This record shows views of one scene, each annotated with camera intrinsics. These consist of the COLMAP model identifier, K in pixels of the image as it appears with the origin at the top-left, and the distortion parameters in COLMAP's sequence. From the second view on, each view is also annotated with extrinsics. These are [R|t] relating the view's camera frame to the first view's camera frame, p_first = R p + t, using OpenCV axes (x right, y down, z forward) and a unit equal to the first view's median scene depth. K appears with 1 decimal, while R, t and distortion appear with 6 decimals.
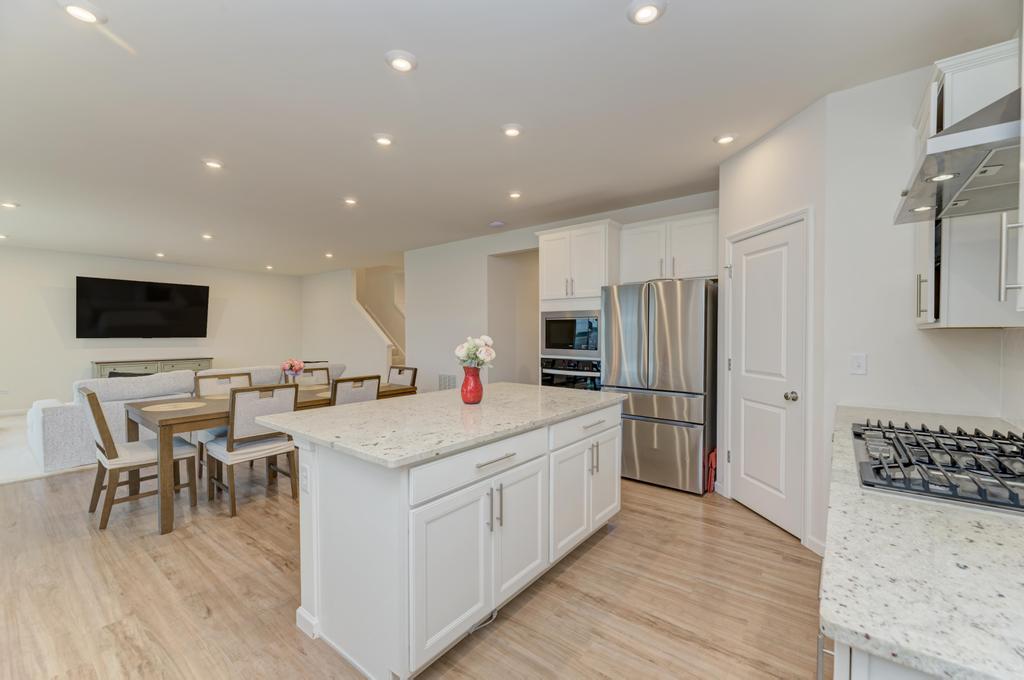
lens RADIAL K [[410.9, 0, 513.3], [0, 410.9, 338.4], [0, 0, 1]] dist [0.001347, 0.000037]
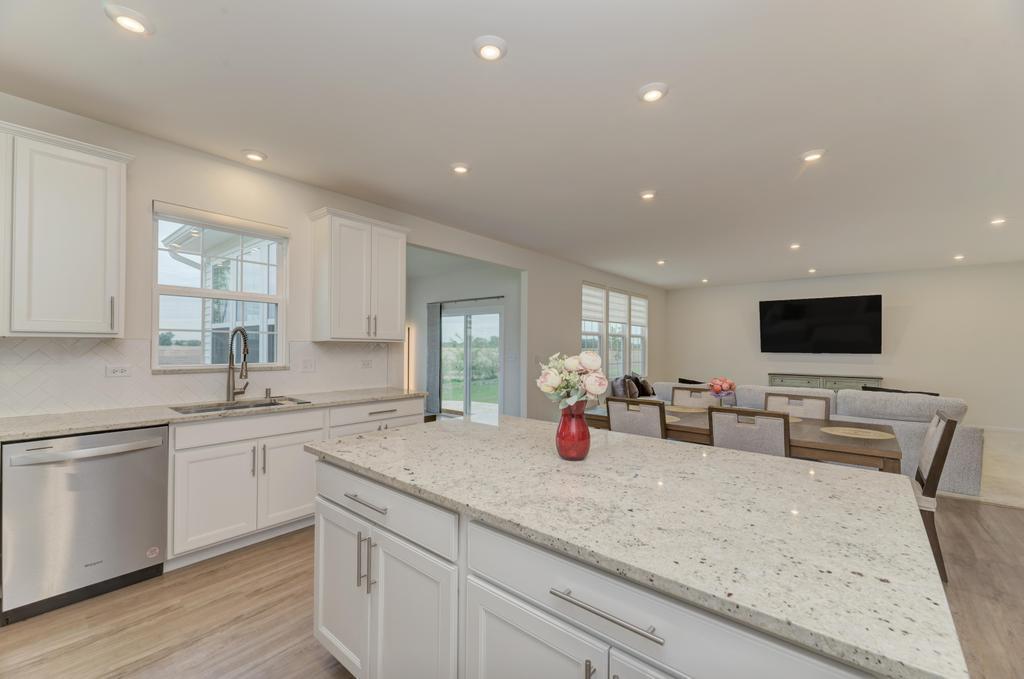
lens RADIAL K [[410.9, 0, 508.7], [0, 410.9, 340.9], [0, 0, 1]] dist [0.001347, 0.000037]
pose [[-0.044850, -0.013296, -0.998905, 0.183831], [-0.017884, 0.999762, -0.012504, -0.005707], [0.998834, 0.017304, -0.045077, 0.312950]]
